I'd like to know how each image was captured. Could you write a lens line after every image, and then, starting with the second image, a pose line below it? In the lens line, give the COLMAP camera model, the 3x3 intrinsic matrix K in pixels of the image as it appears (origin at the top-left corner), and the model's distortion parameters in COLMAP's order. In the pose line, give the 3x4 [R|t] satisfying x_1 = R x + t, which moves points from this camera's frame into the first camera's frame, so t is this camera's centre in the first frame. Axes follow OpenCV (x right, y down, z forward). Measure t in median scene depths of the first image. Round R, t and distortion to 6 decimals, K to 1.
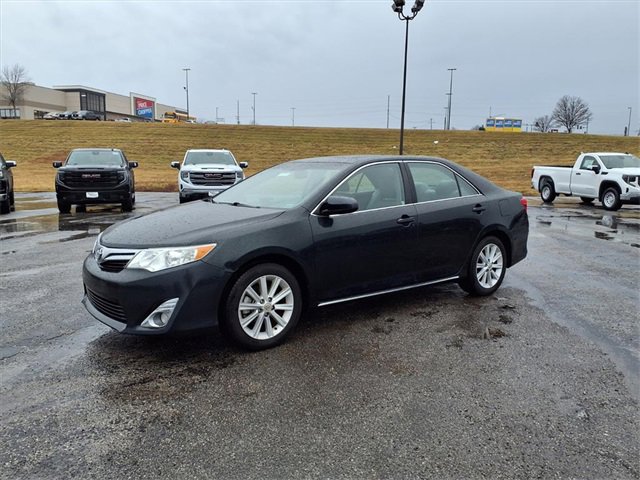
lens RADIAL K [[516.6, 0, 320.0], [0, 516.6, 240.0], [0, 0, 1]] dist [0.075562, -0.116338]
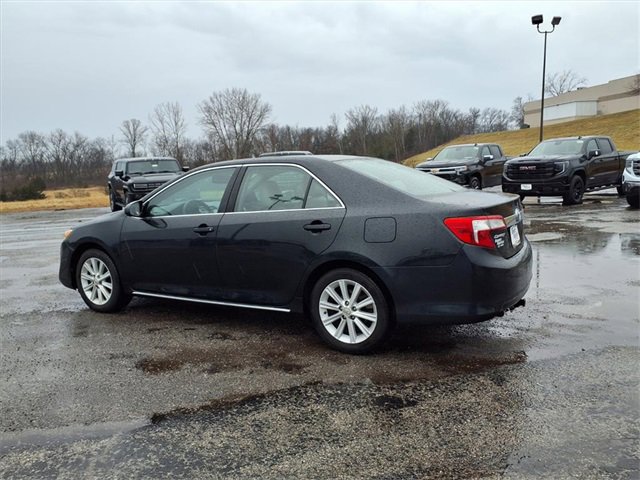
lens RADIAL K [[518.2, 0, 318.4], [0, 518.2, 240.2], [0, 0, 1]] dist [0.069068, -0.119371]
pose [[0.363652, 0.111967, -0.924781, 0.361599], [-0.085983, 0.992547, 0.086360, -0.038529], [0.927558, 0.048111, 0.370569, 0.272306]]
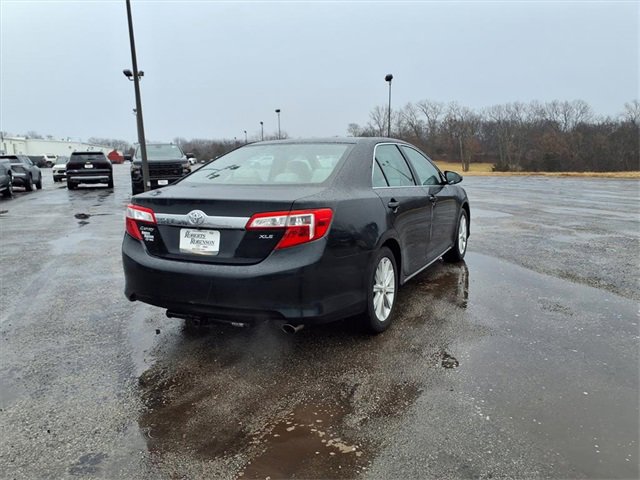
lens RADIAL K [[516.6, 0, 320.0], [0, 516.6, 240.0], [0, 0, 1]] dist [0.075562, -0.116338]
pose [[-0.905354, 0.081178, -0.416826, 0.190160], [-0.044926, 0.957740, 0.284103, -0.095048], [0.422274, 0.275941, -0.863448, 0.694304]]
